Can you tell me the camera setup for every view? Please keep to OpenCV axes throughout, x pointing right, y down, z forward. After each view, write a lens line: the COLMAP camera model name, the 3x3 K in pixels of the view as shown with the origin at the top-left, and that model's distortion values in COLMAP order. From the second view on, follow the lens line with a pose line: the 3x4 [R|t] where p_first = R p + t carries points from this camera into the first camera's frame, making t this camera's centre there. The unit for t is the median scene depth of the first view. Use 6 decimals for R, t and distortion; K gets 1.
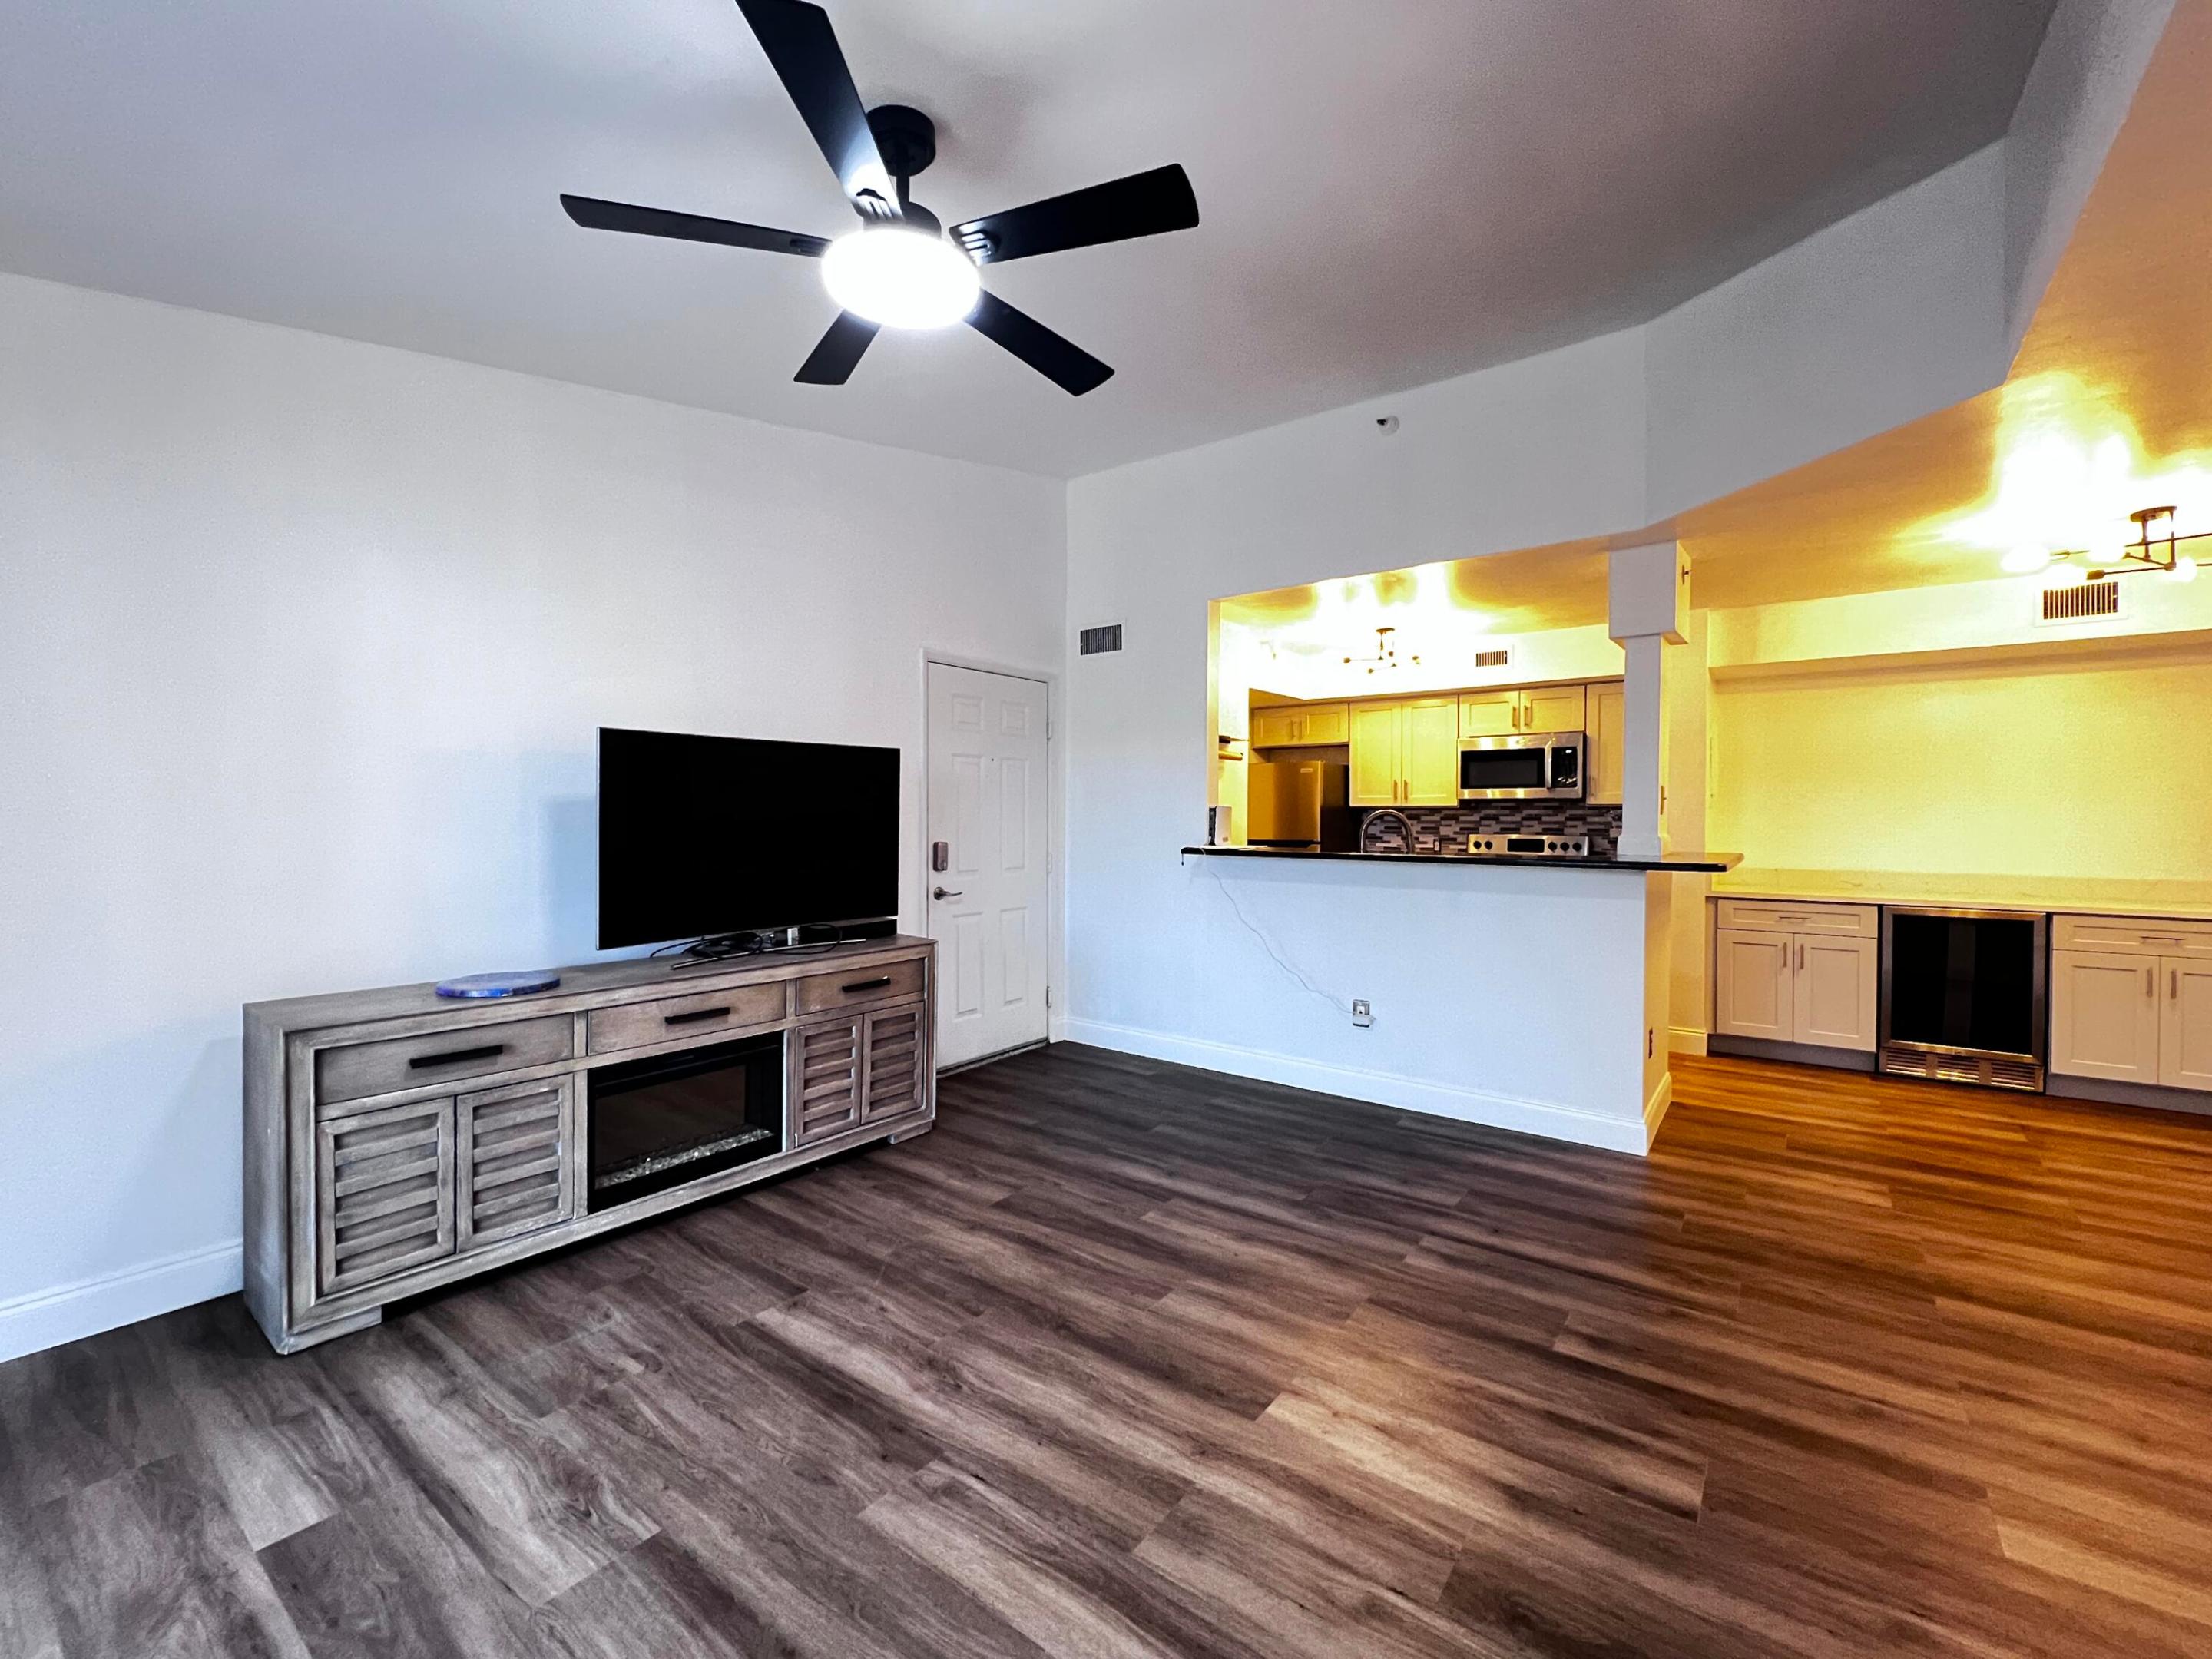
lens RADIAL K [[935.1, 0, 1100.8], [0, 935.1, 827.8], [0, 0, 1]] dist [-0.001123, 0.000340]
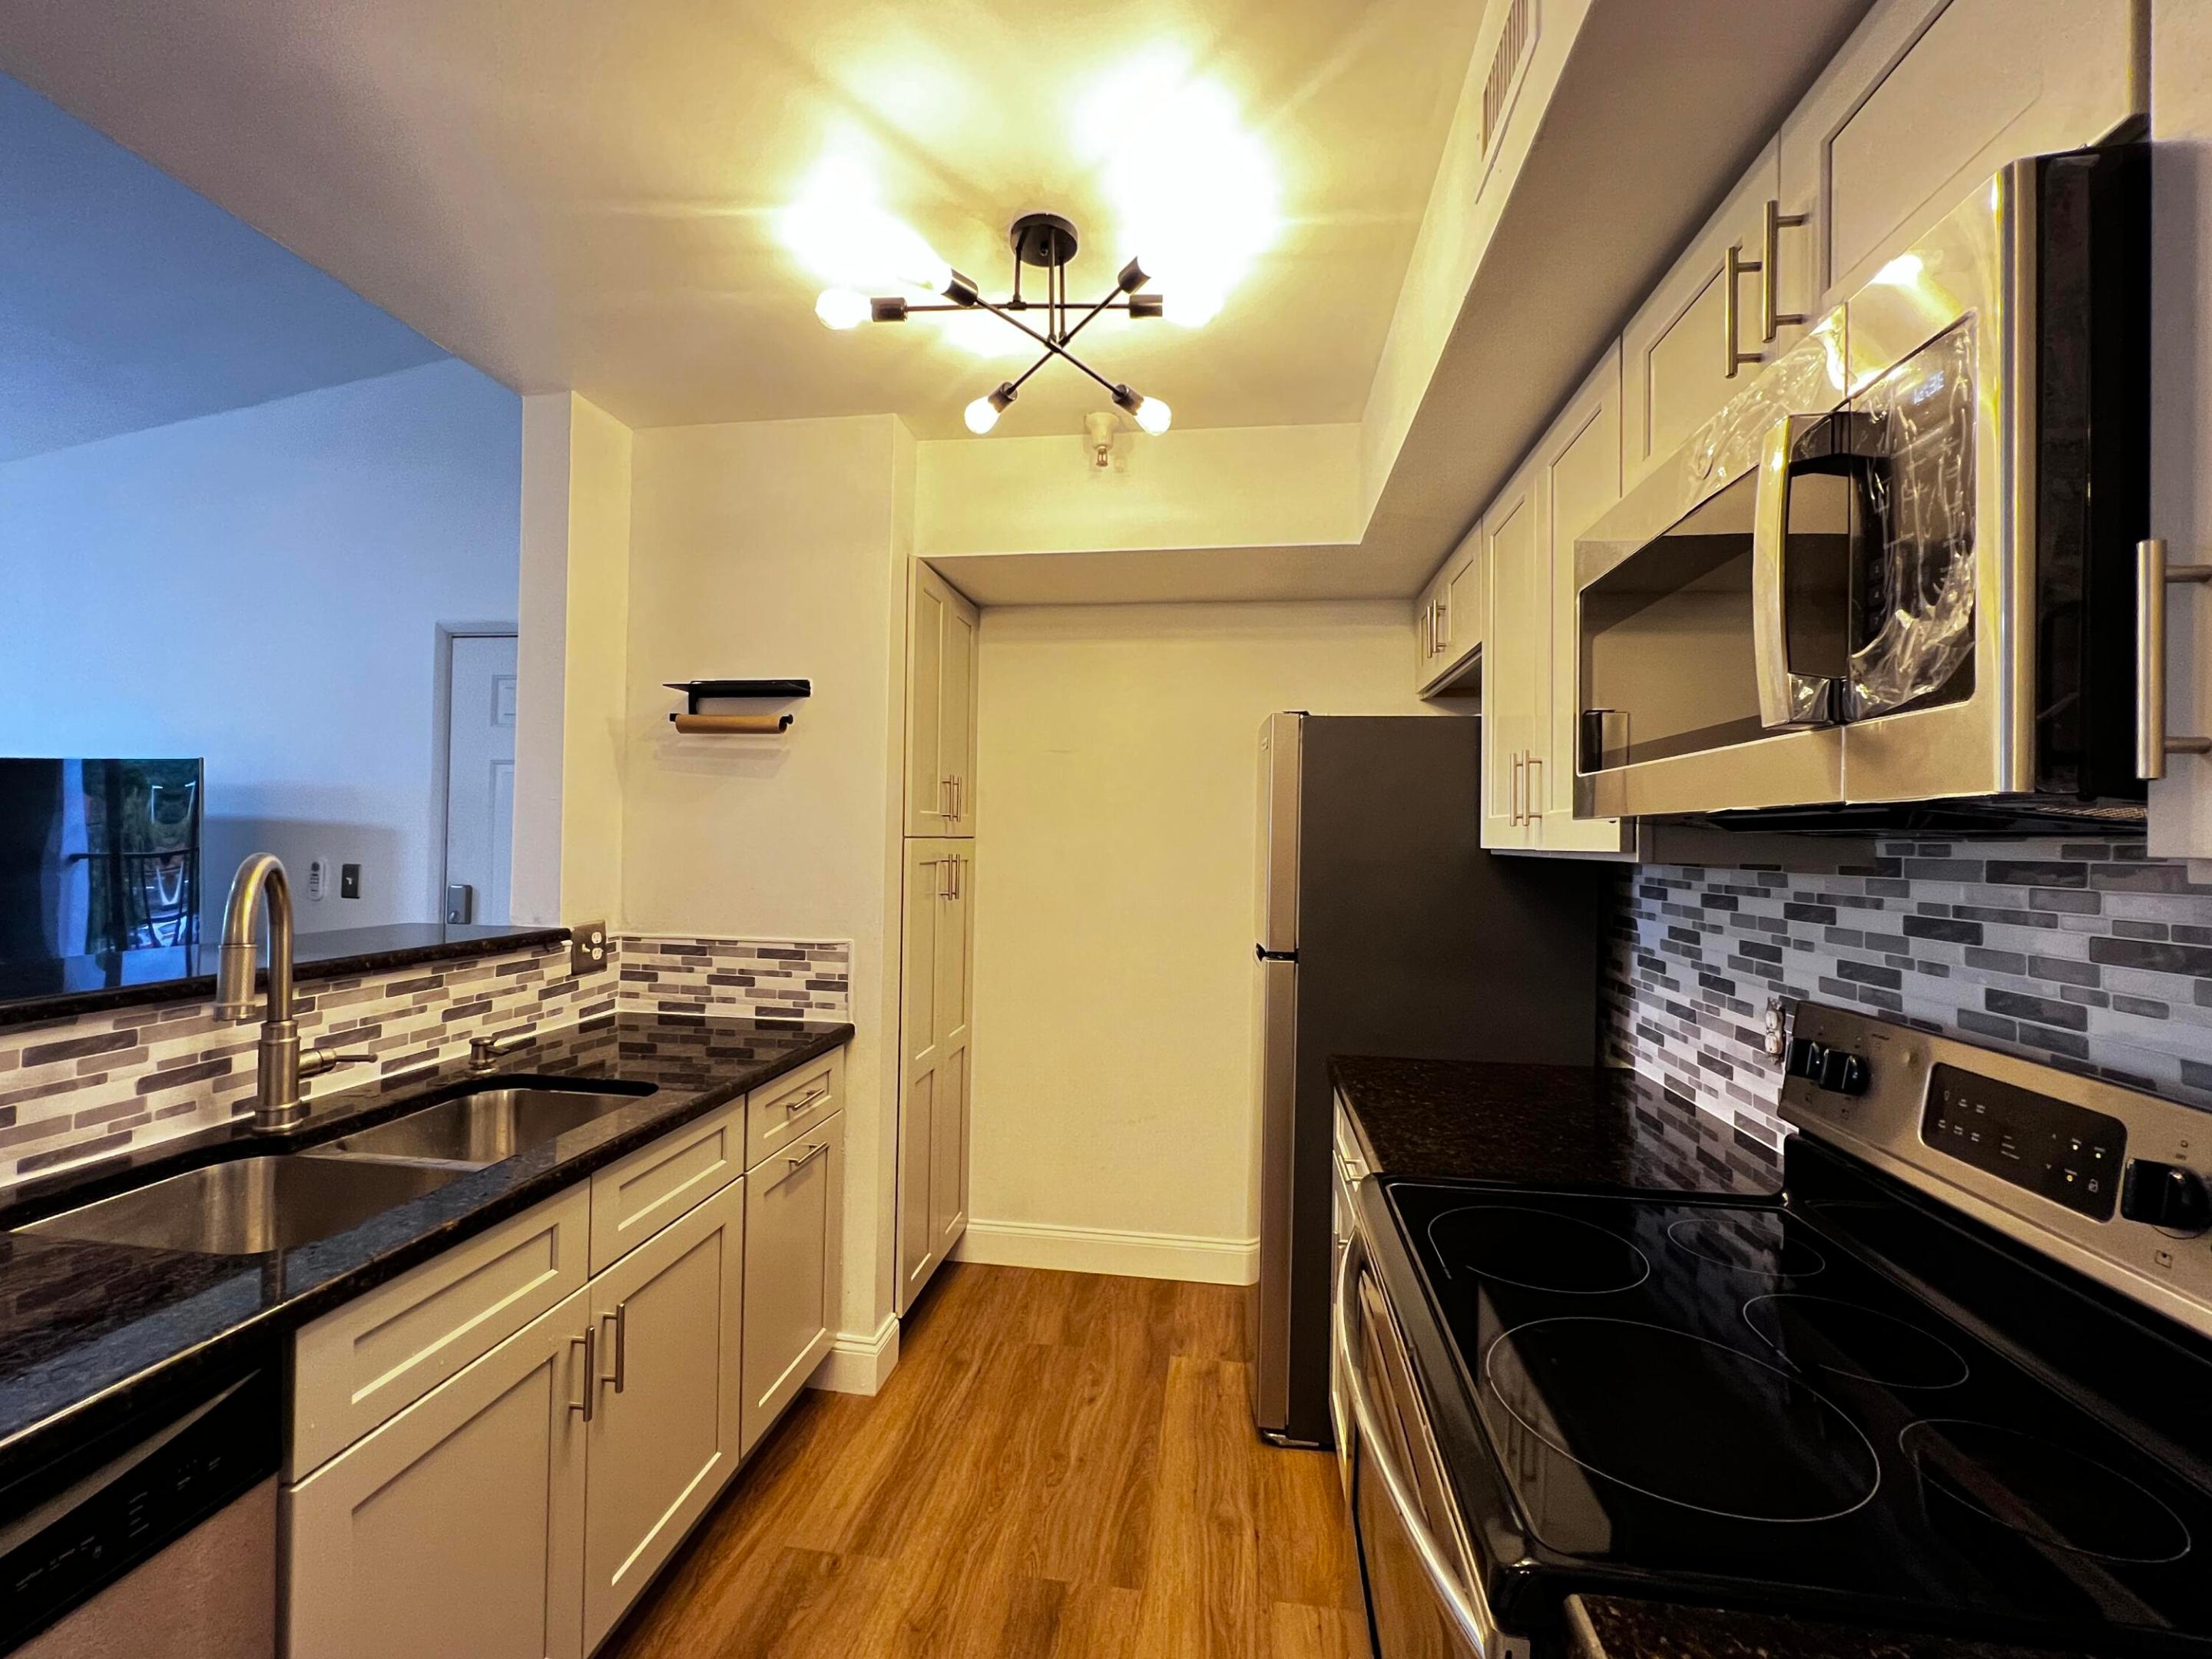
lens RADIAL K [[935.1, 0, 1105.8], [0, 935.1, 826.2], [0, 0, 1]] dist [-0.001123, 0.000340]
pose [[0.485323, -0.003347, -0.874329, 1.025333], [-0.030765, 0.999308, -0.020902, -0.044361], [0.873794, 0.037043, 0.484884, 1.603691]]
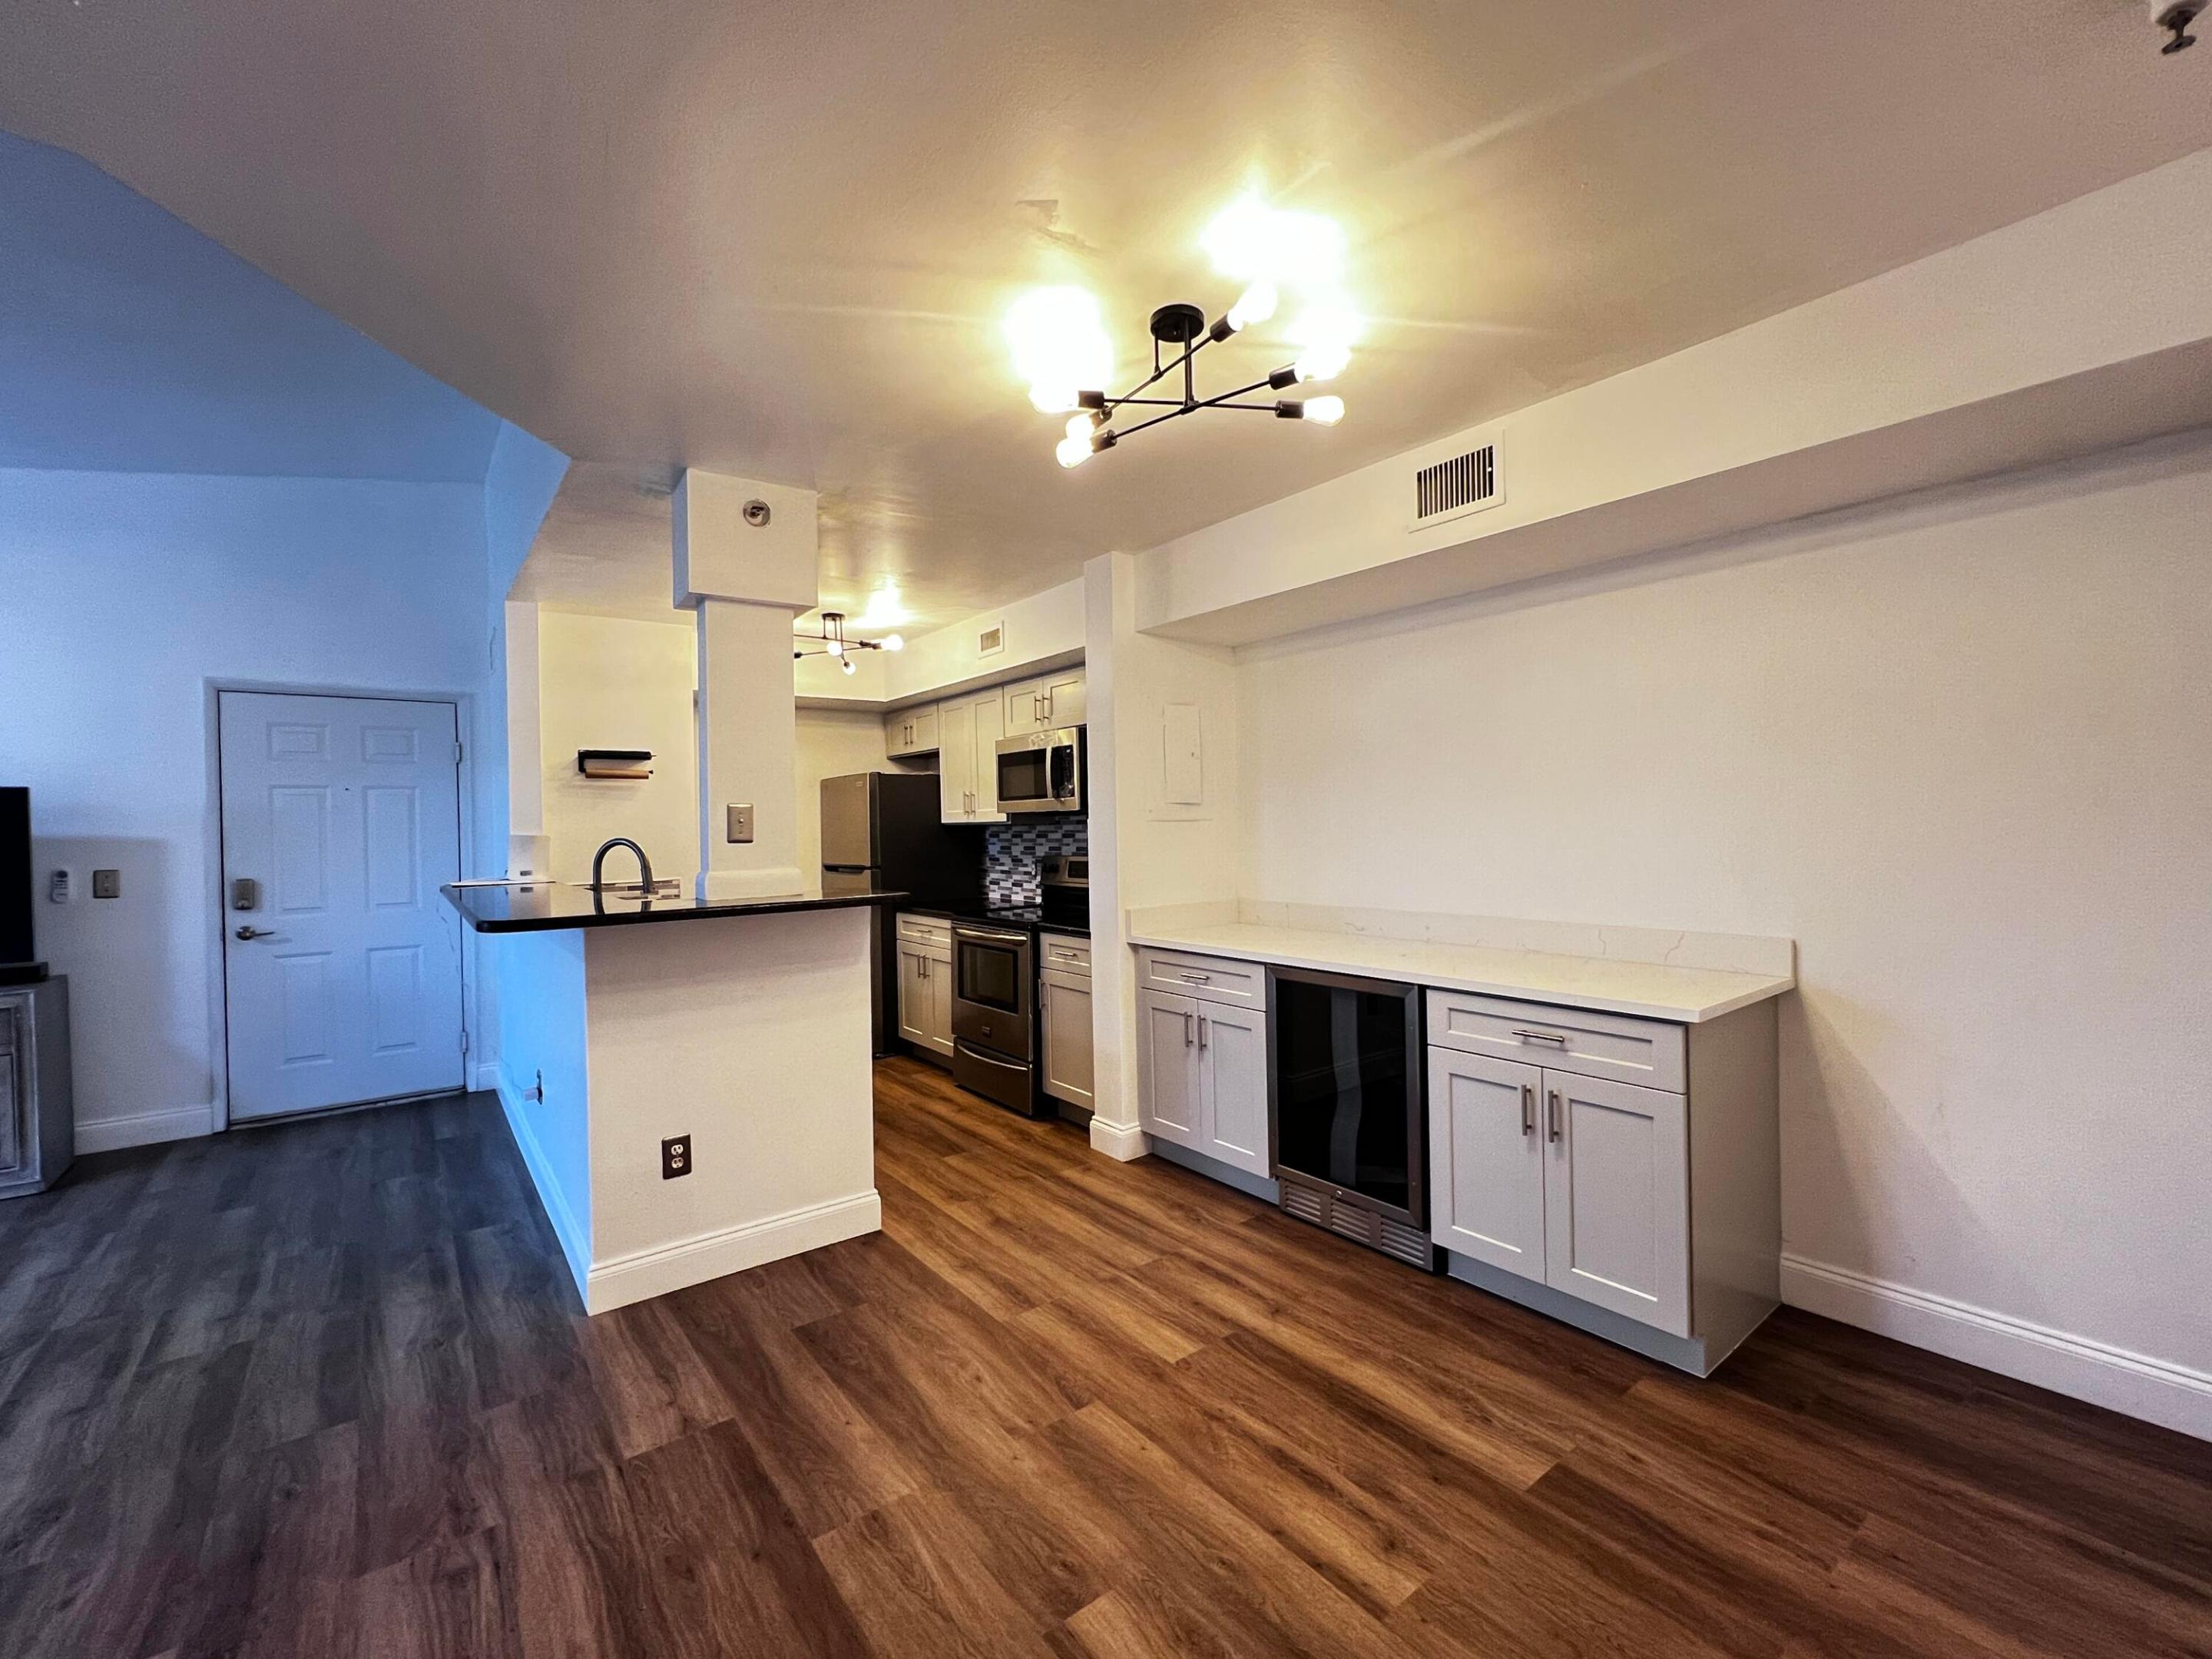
lens RADIAL K [[935.1, 0, 1099.0], [0, 935.1, 829.4], [0, 0, 1]] dist [-0.001123, 0.000340]
pose [[0.961979, -0.020056, -0.272386, 1.372062], [0.018266, 0.999792, -0.009107, -0.016408], [0.272512, 0.003785, 0.962145, 0.475215]]
